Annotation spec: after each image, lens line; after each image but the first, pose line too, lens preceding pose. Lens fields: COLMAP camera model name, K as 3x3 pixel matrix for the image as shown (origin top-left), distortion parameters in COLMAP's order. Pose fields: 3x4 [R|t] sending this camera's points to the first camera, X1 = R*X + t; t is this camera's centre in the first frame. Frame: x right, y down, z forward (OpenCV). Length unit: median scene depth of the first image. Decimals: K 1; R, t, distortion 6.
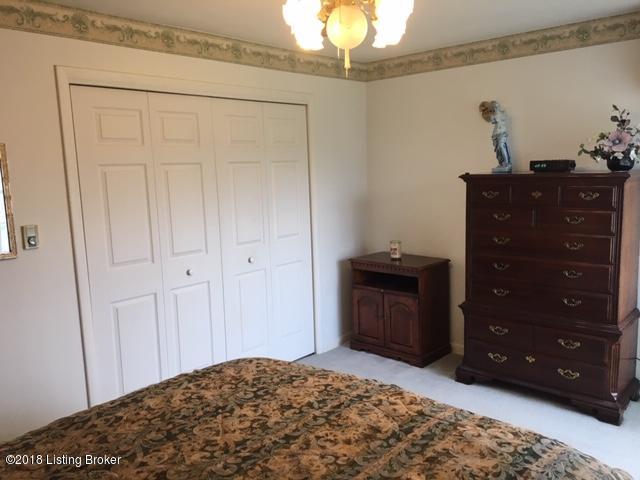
lens RADIAL K [[538.8, 0, 321.0], [0, 538.8, 241.2], [0, 0, 1]] dist [0.027831, -0.024322]
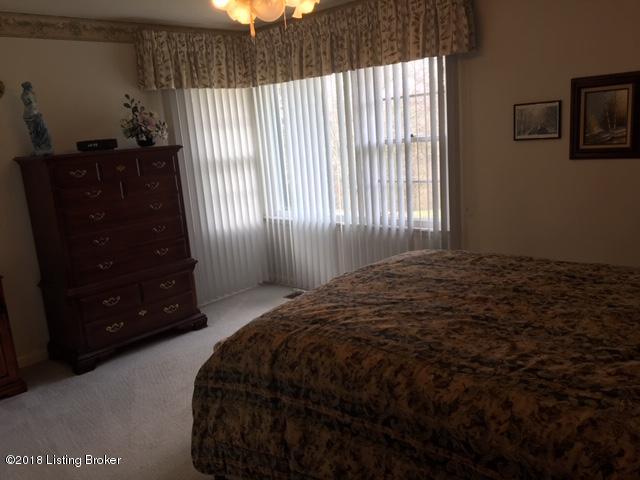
lens RADIAL K [[538.8, 0, 320.6], [0, 538.8, 239.6], [0, 0, 1]] dist [0.027831, -0.024322]
pose [[0.027317, -0.178598, 0.983543, -0.728571], [0.217641, 0.961369, 0.168527, -0.042994], [-0.975646, 0.209456, 0.065132, 0.553901]]
